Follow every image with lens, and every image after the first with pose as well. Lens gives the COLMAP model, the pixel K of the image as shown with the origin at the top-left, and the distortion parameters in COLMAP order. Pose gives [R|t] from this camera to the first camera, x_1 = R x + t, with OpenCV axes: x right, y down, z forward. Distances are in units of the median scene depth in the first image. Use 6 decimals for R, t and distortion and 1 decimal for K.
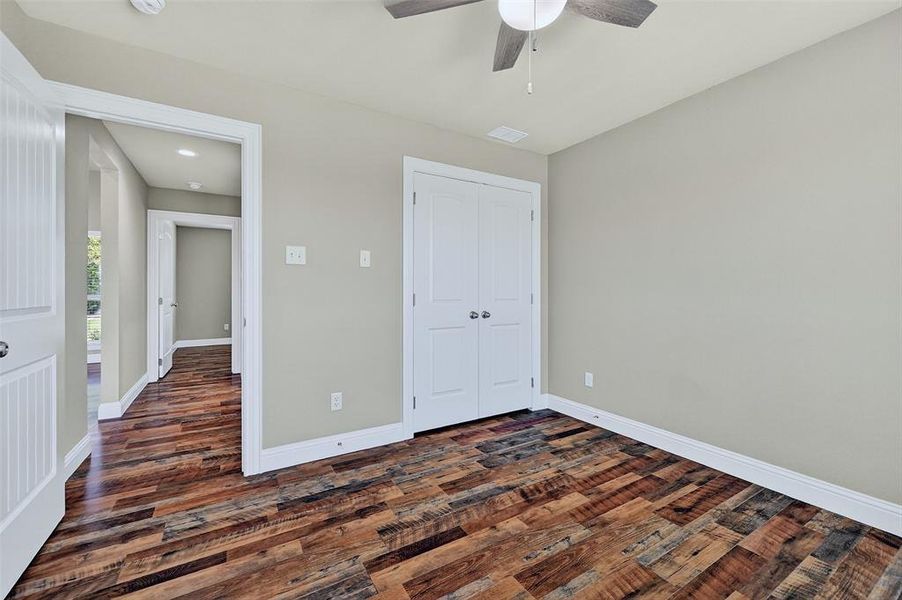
lens RADIAL K [[376.1, 0, 450.9], [0, 376.1, 293.2], [0, 0, 1]] dist [0.000558, 0.000182]
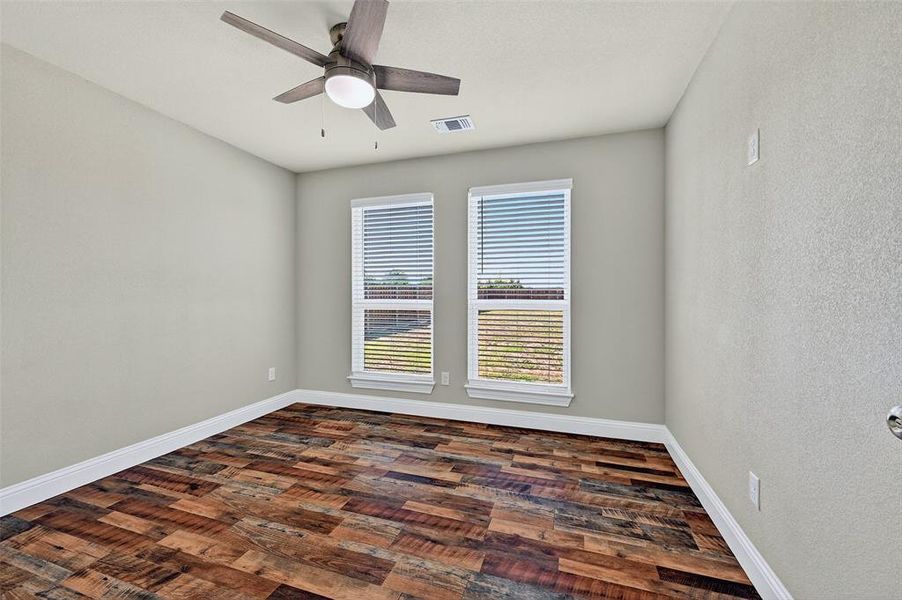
lens RADIAL K [[424.1, 0, 449.0], [0, 424.1, 297.8], [0, 0, 1]] dist [-0.002676, -0.000292]
pose [[-0.675318, -0.004491, 0.737513, -0.872825], [0.002053, 0.999966, 0.007969, -0.012992], [-0.737524, 0.006896, -0.675286, 1.298338]]
